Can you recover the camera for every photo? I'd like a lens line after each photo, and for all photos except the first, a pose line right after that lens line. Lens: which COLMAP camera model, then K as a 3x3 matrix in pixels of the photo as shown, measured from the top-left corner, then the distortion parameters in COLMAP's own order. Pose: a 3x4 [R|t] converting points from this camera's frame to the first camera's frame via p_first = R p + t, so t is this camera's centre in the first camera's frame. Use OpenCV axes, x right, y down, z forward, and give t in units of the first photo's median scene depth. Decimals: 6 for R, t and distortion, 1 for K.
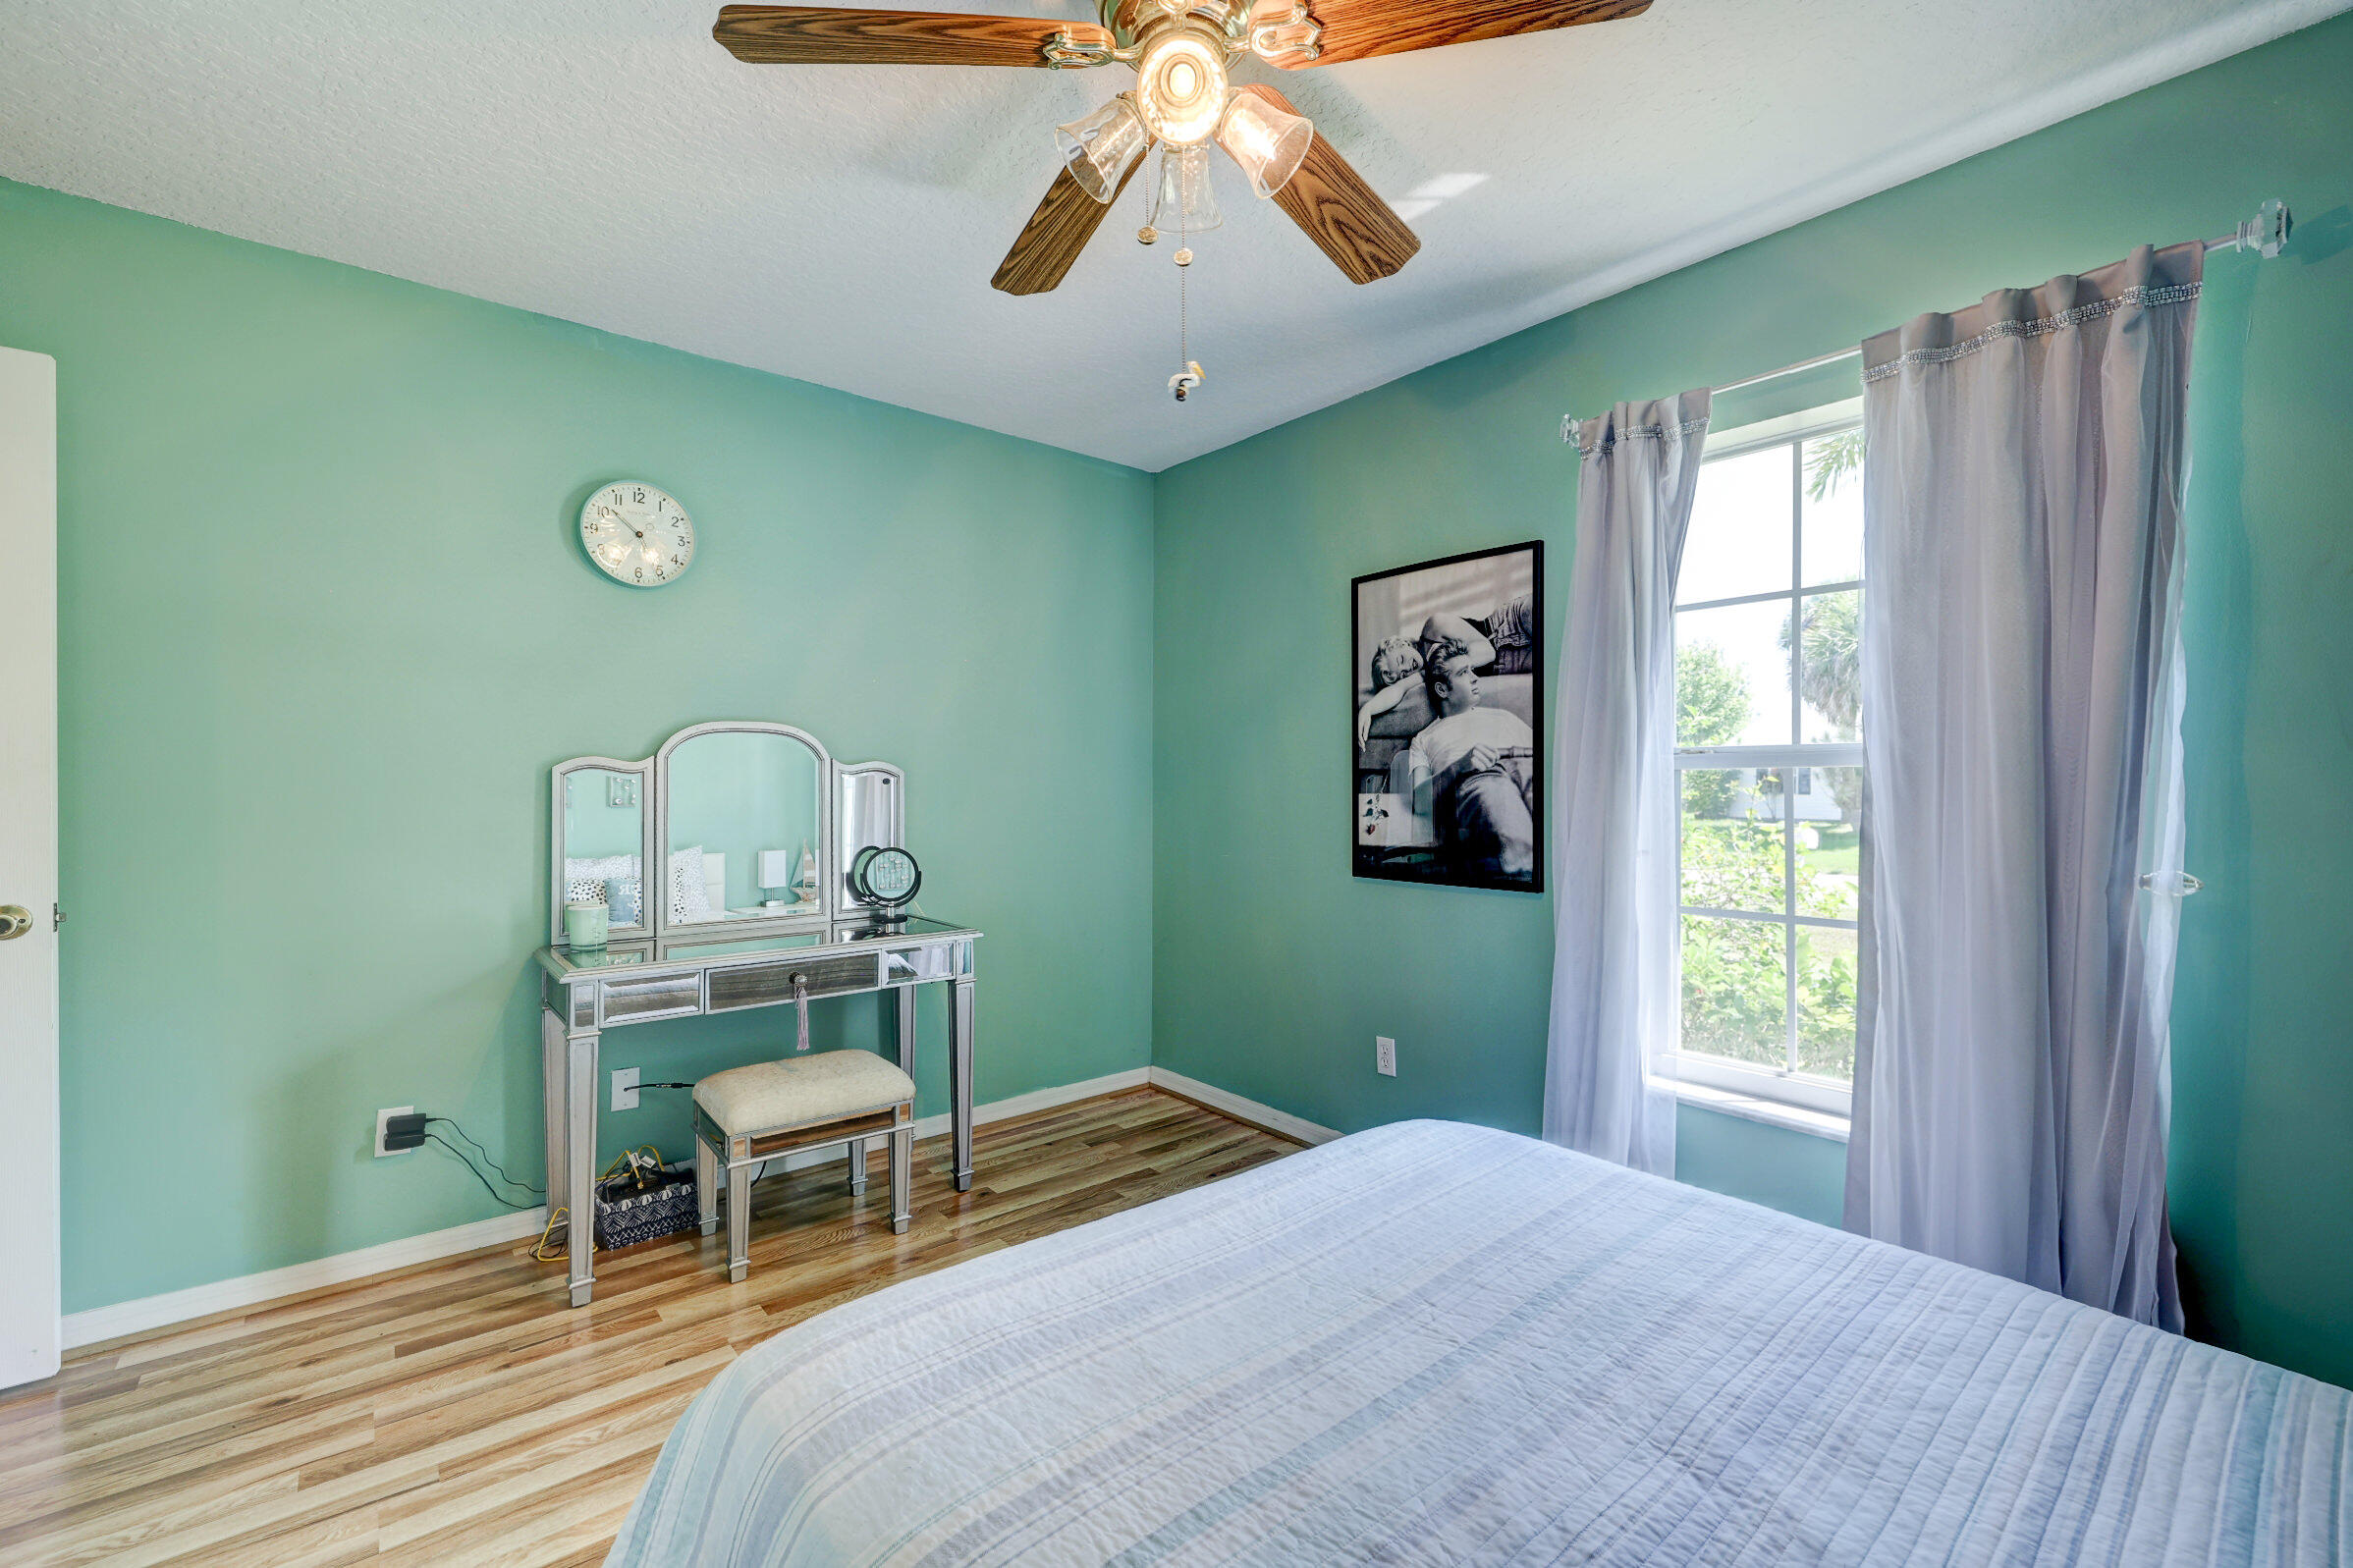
lens RADIAL K [[978.4, 0, 1174.3], [0, 978.4, 783.9], [0, 0, 1]] dist [-0.002323, 0.000066]
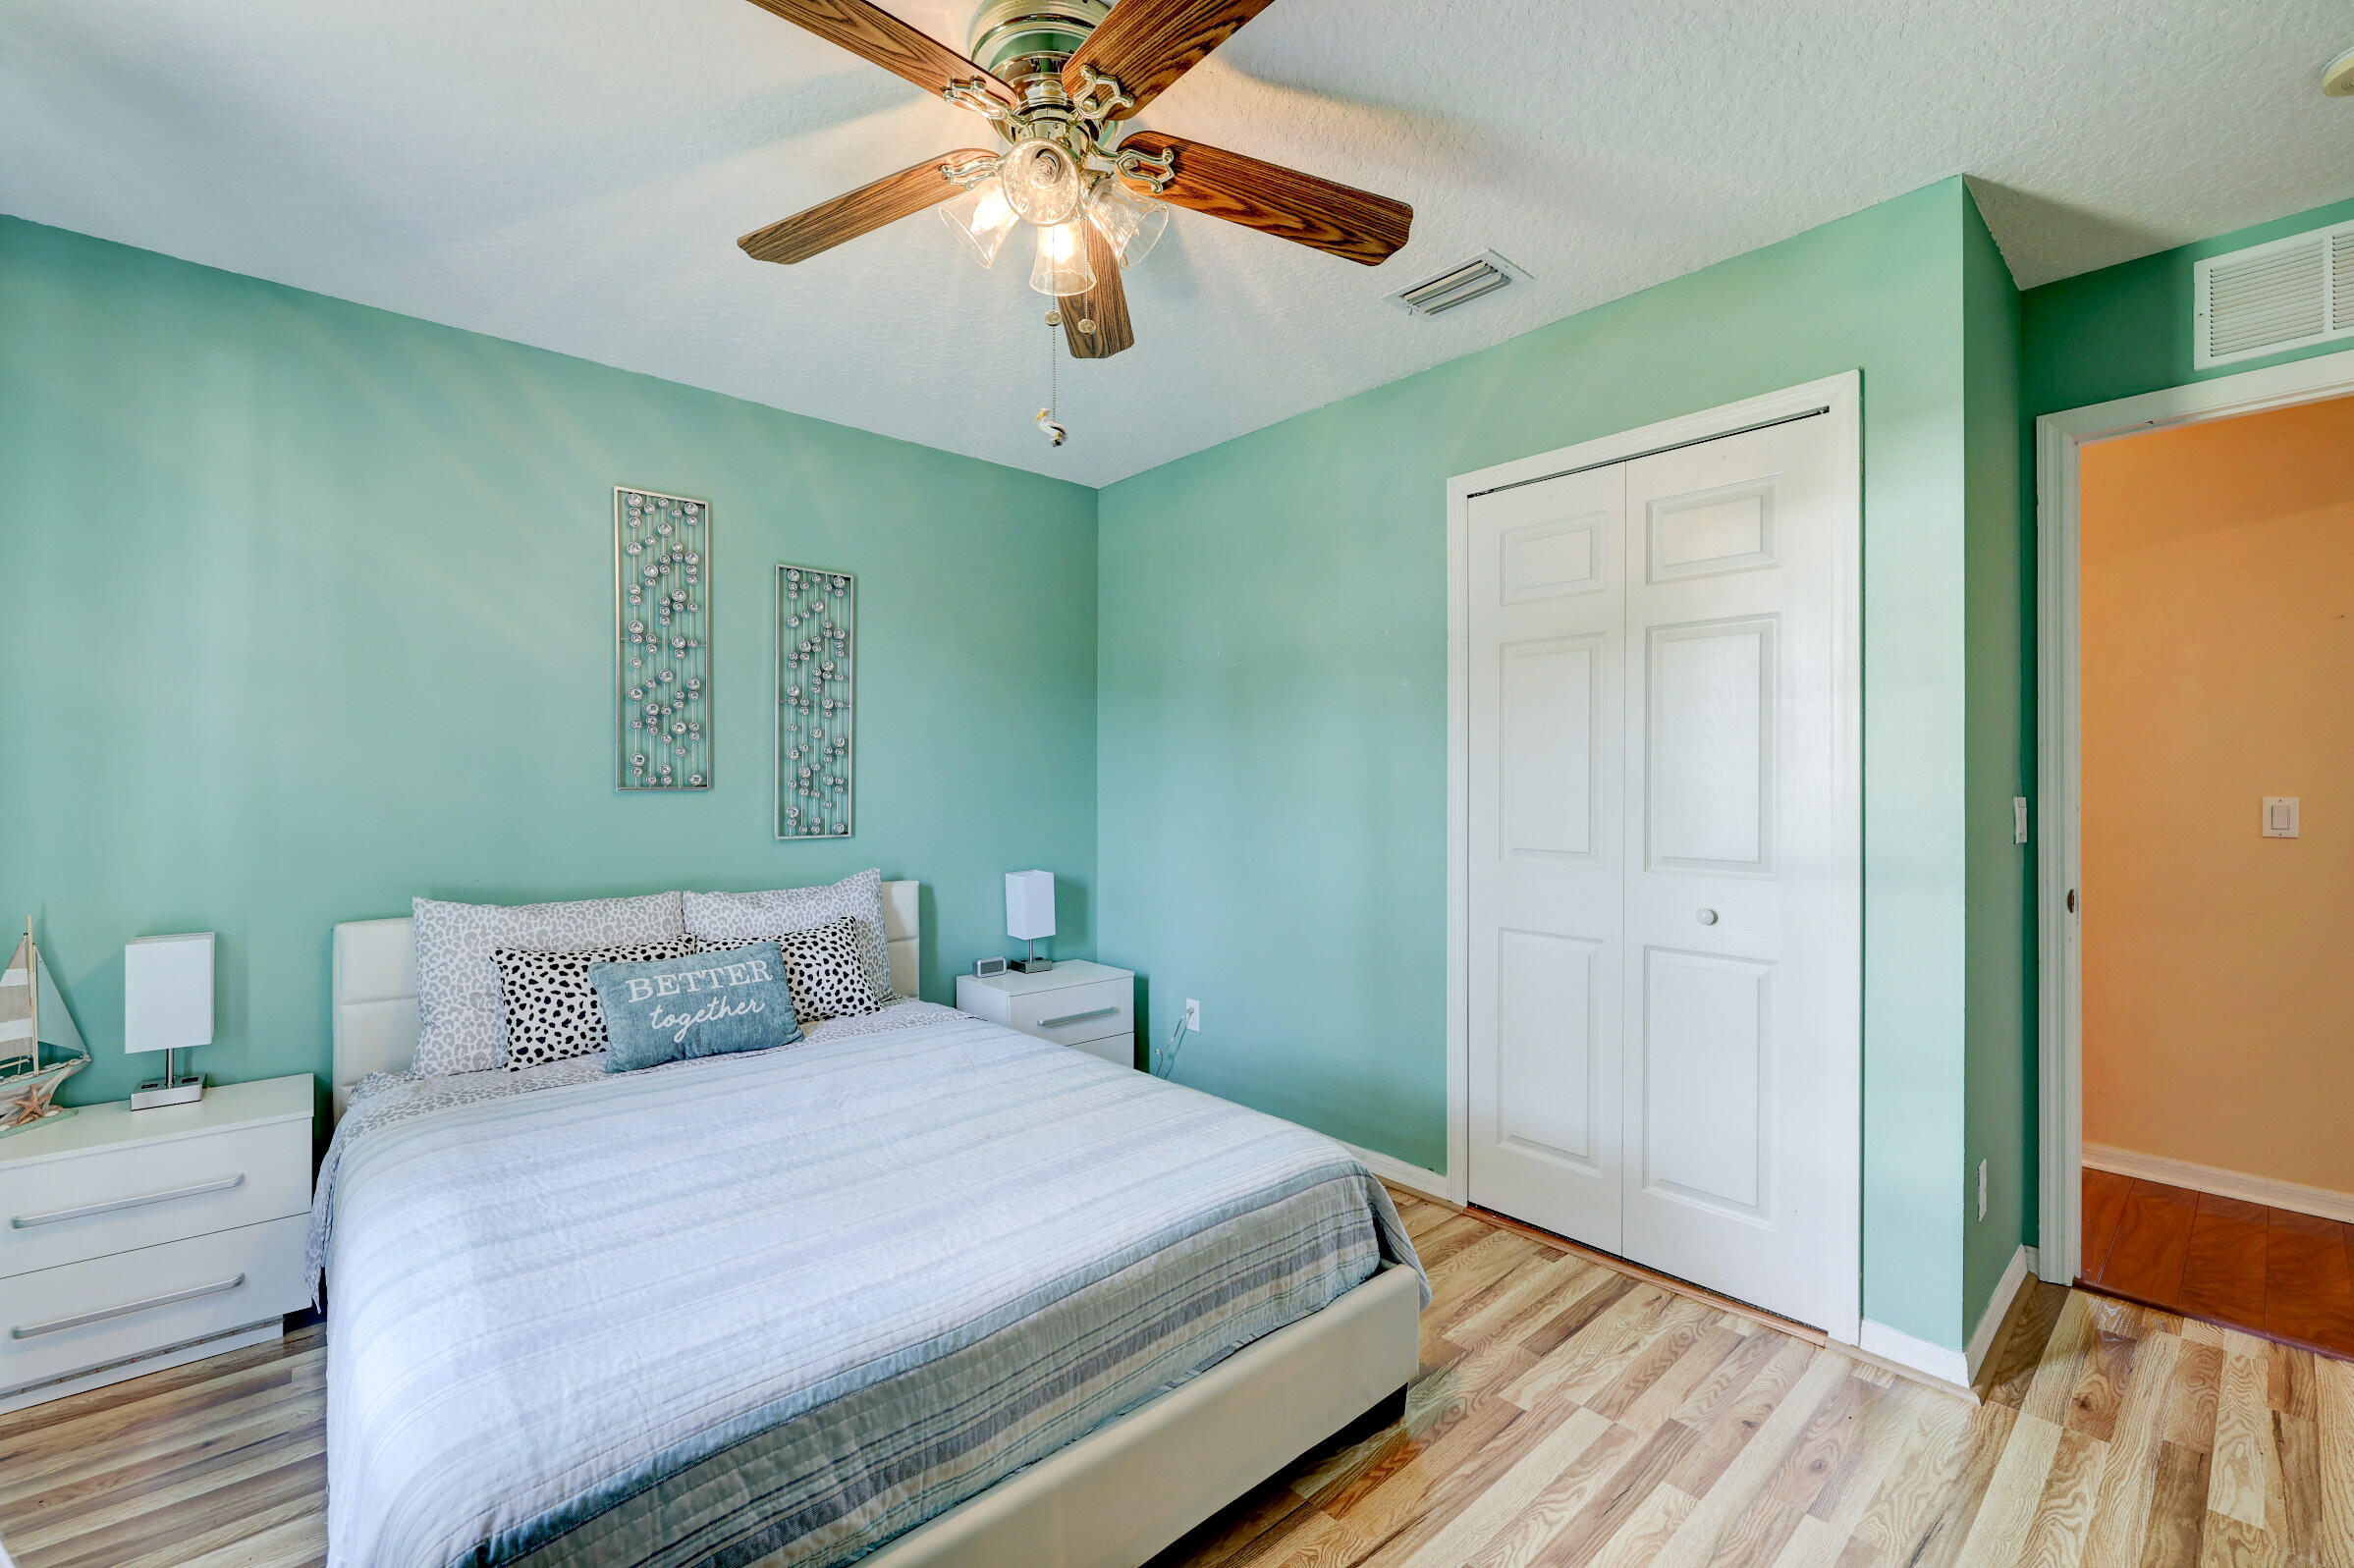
lens RADIAL K [[978.9, 0, 1171.8], [0, 978.9, 784.0], [0, 0, 1]] dist [-0.002323, 0.000066]
pose [[-0.999675, -0.000678, -0.025488, -0.123362], [-0.000882, 0.999967, 0.008020, -0.019972], [0.025482, 0.008040, -0.999643, 2.660456]]
